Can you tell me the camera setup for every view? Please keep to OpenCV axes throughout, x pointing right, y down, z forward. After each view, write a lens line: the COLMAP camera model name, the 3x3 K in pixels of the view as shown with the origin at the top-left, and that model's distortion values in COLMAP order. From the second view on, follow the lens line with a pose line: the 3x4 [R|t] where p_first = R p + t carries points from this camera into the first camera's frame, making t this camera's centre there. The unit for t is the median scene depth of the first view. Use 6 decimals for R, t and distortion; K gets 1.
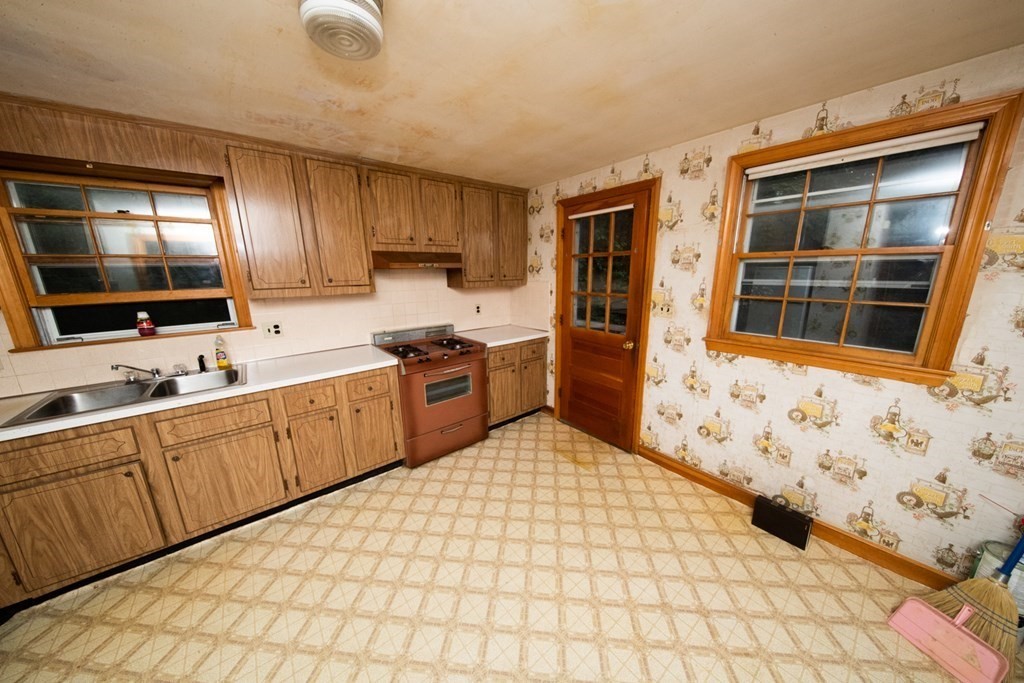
lens RADIAL K [[324.7, 0, 514.6], [0, 324.7, 343.9], [0, 0, 1]] dist [-0.002352, -0.000269]
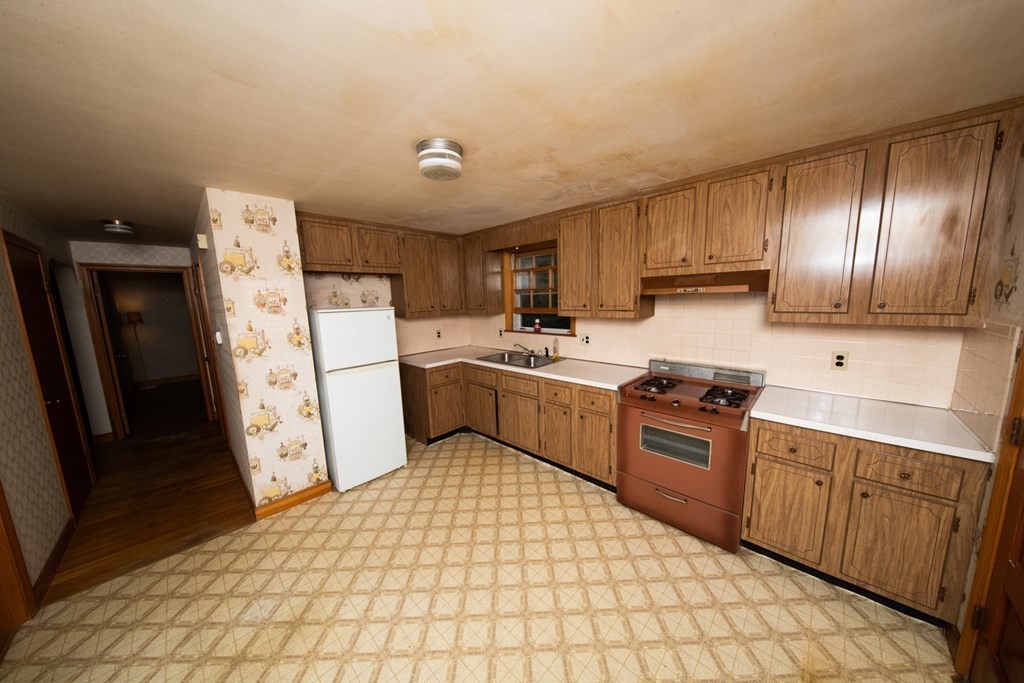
lens RADIAL K [[324.7, 0, 513.4], [0, 324.7, 343.5], [0, 0, 1]] dist [-0.002352, -0.000269]
pose [[0.112589, 0.148972, -0.982411, 0.553930], [-0.196608, 0.972490, 0.124935, -0.137990], [0.973996, 0.179083, 0.138781, 0.520997]]
